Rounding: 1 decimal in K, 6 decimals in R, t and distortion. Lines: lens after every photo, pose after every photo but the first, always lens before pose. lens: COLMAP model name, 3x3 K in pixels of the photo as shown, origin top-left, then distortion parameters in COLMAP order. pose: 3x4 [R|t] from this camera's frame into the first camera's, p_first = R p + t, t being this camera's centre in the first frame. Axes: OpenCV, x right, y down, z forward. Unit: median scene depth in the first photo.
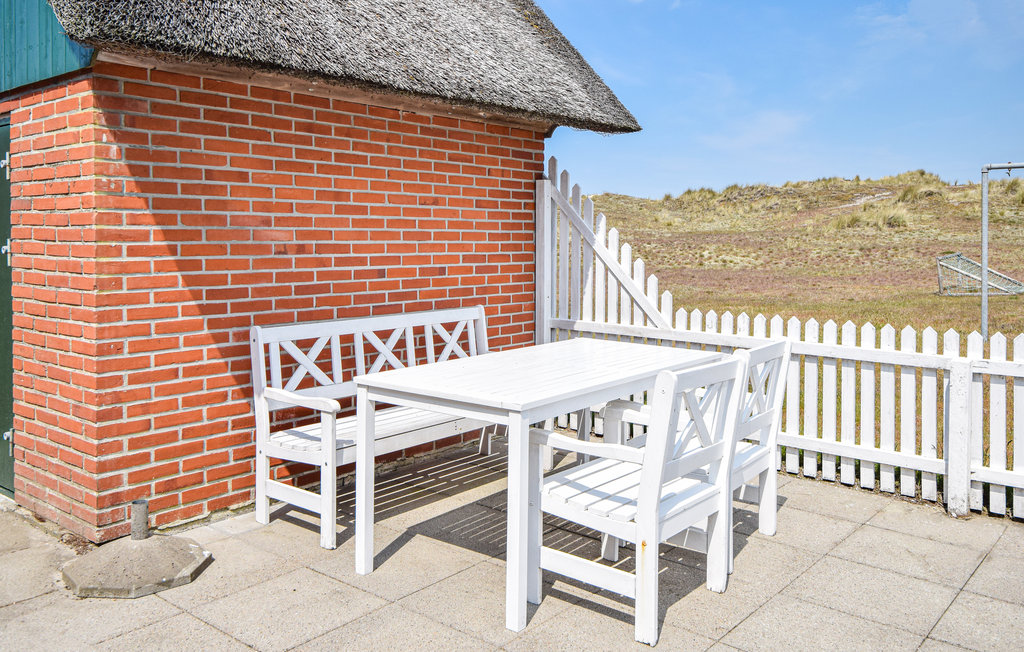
lens RADIAL K [[834.7, 0, 512.0], [0, 834.7, 326.0], [0, 0, 1]] dist [-0.002038, -0.002221]
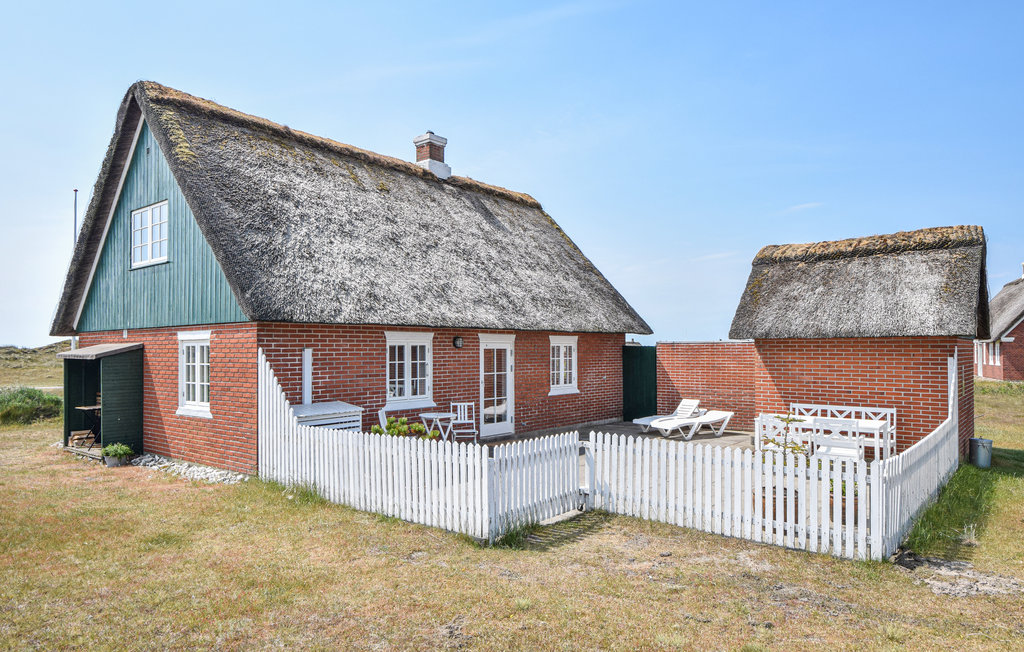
lens RADIAL K [[624.6, 0, 512.0], [0, 624.6, 326.0], [0, 0, 1]] dist [0.000322, -0.000181]
pose [[-0.049433, -0.028331, -0.998376, 2.349998], [-0.095499, 0.995152, -0.023511, -0.143839], [0.994201, 0.094182, -0.051899, -0.106554]]
